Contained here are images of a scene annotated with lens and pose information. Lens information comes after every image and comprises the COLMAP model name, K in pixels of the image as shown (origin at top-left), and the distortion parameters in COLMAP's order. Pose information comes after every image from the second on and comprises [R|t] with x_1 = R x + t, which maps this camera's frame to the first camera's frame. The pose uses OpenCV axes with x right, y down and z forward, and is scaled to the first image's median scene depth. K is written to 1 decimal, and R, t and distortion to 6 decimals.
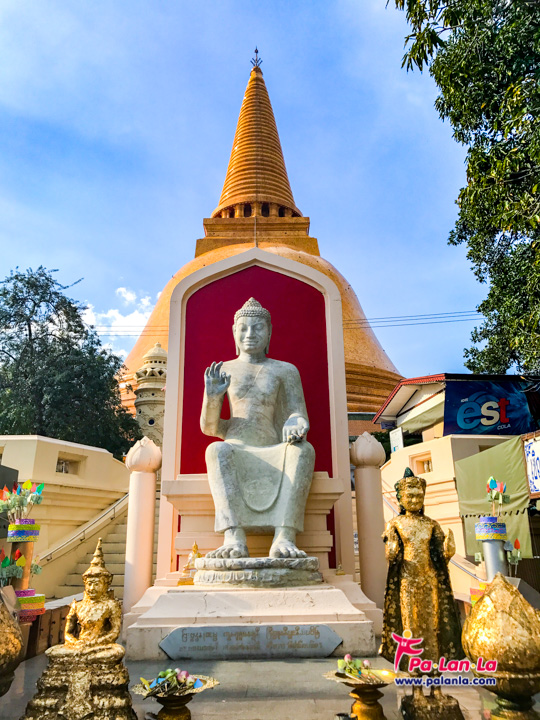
lens RADIAL K [[606.9, 0, 270.0], [0, 606.9, 360.0], [0, 0, 1]] dist [0.036546, -0.003373]
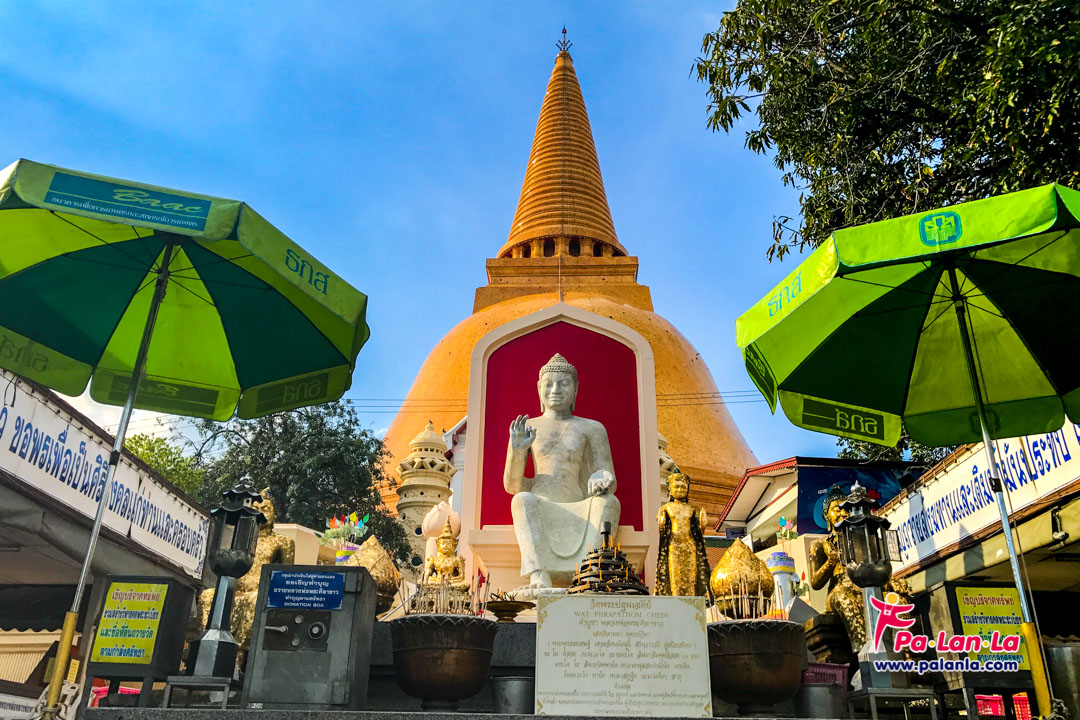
lens RADIAL K [[918.6, 0, 541.9], [0, 918.6, 328.2], [0, 0, 1]] dist [0.092625, 0.000084]
pose [[0.999074, 0.004429, -0.042806, 0.006527], [-0.010827, 0.988566, -0.150402, 0.069395], [0.041650, 0.150726, 0.987698, -0.403624]]
